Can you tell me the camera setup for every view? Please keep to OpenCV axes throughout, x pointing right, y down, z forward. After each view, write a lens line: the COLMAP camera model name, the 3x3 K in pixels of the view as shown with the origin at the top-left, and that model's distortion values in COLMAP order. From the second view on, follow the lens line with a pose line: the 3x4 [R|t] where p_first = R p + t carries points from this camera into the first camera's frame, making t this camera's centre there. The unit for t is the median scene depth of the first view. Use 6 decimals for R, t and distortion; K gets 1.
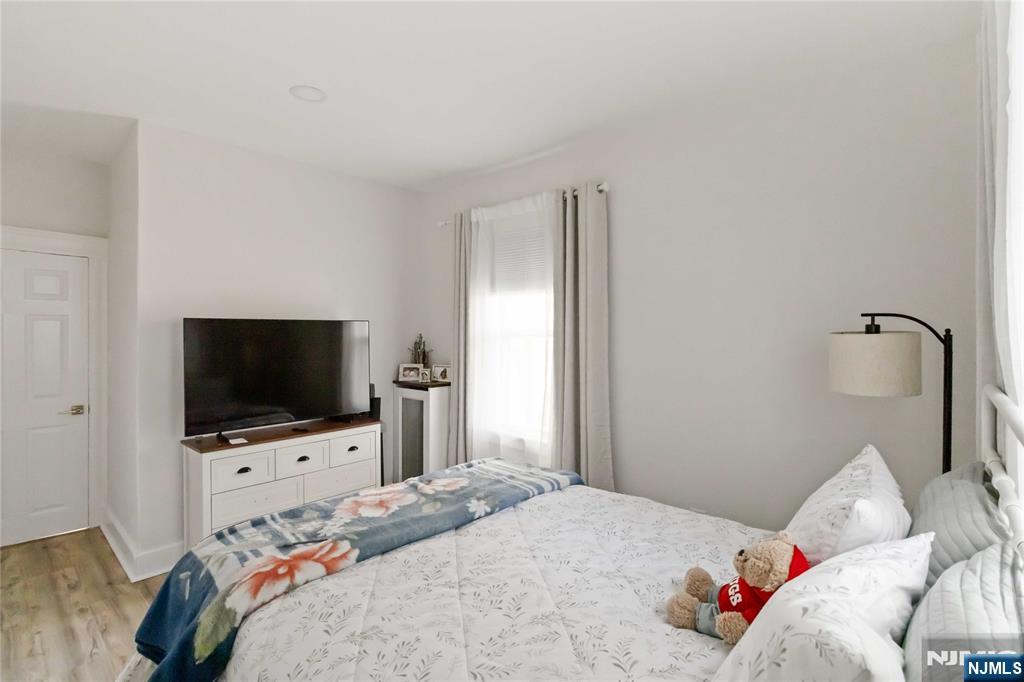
lens RADIAL K [[470.4, 0, 506.8], [0, 470.4, 334.9], [0, 0, 1]] dist [0.000694, 0.000069]
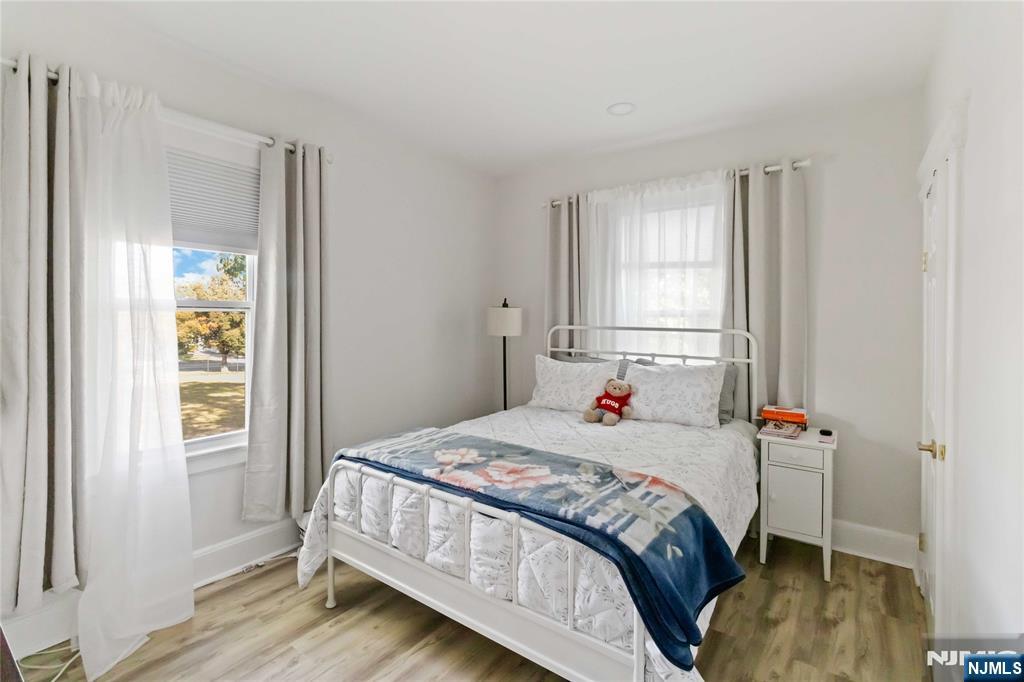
lens RADIAL K [[470.4, 0, 506.8], [0, 470.4, 334.9], [0, 0, 1]] dist [0.000694, 0.000069]
pose [[-0.099749, -0.043129, 0.994077, -1.333666], [-0.001788, 0.999066, 0.043167, 0.029473], [-0.995011, 0.002528, -0.099733, 1.202720]]
